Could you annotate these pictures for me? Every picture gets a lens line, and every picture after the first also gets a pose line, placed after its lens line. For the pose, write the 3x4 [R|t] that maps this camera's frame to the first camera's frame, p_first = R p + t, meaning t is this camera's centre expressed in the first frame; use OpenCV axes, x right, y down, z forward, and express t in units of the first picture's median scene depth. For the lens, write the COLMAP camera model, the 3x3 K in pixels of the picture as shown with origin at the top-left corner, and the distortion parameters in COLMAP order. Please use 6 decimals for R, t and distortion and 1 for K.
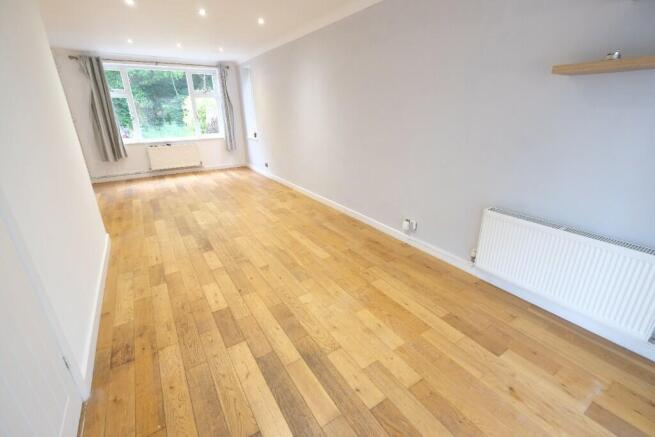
lens RADIAL K [[284.1, 0, 327.7], [0, 284.1, 215.4], [0, 0, 1]] dist [-0.003412, -0.000556]
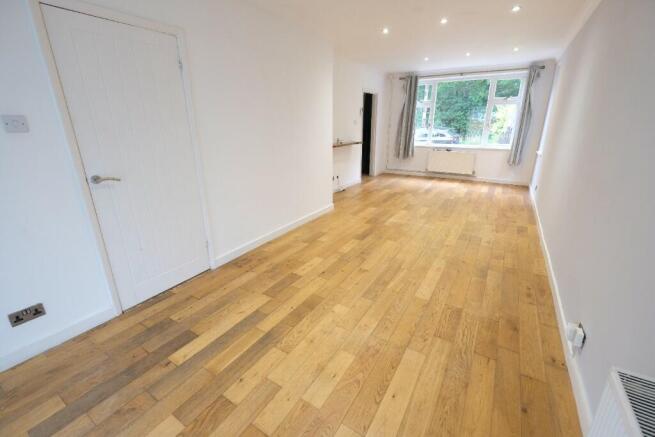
lens RADIAL K [[284.1, 0, 327.7], [0, 284.1, 215.4], [0, 0, 1]] dist [-0.003412, -0.000556]
pose [[0.424758, 0.293864, -0.856285, 0.449534], [-0.316626, 0.934337, 0.163589, -0.106316], [0.848132, 0.201637, 0.489912, 0.296343]]
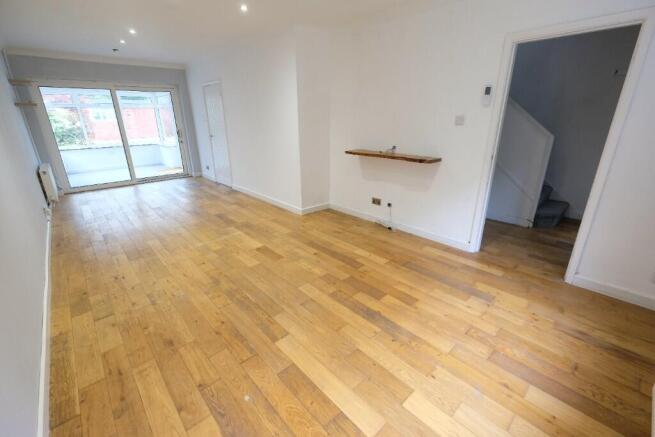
lens RADIAL K [[284.1, 0, 327.7], [0, 284.1, 215.4], [0, 0, 1]] dist [-0.003412, -0.000556]
pose [[-0.985795, 0.076074, -0.149734, -0.709506], [-0.037654, 0.768731, 0.638463, -0.757137], [0.163676, 0.635032, -0.754947, 2.045306]]
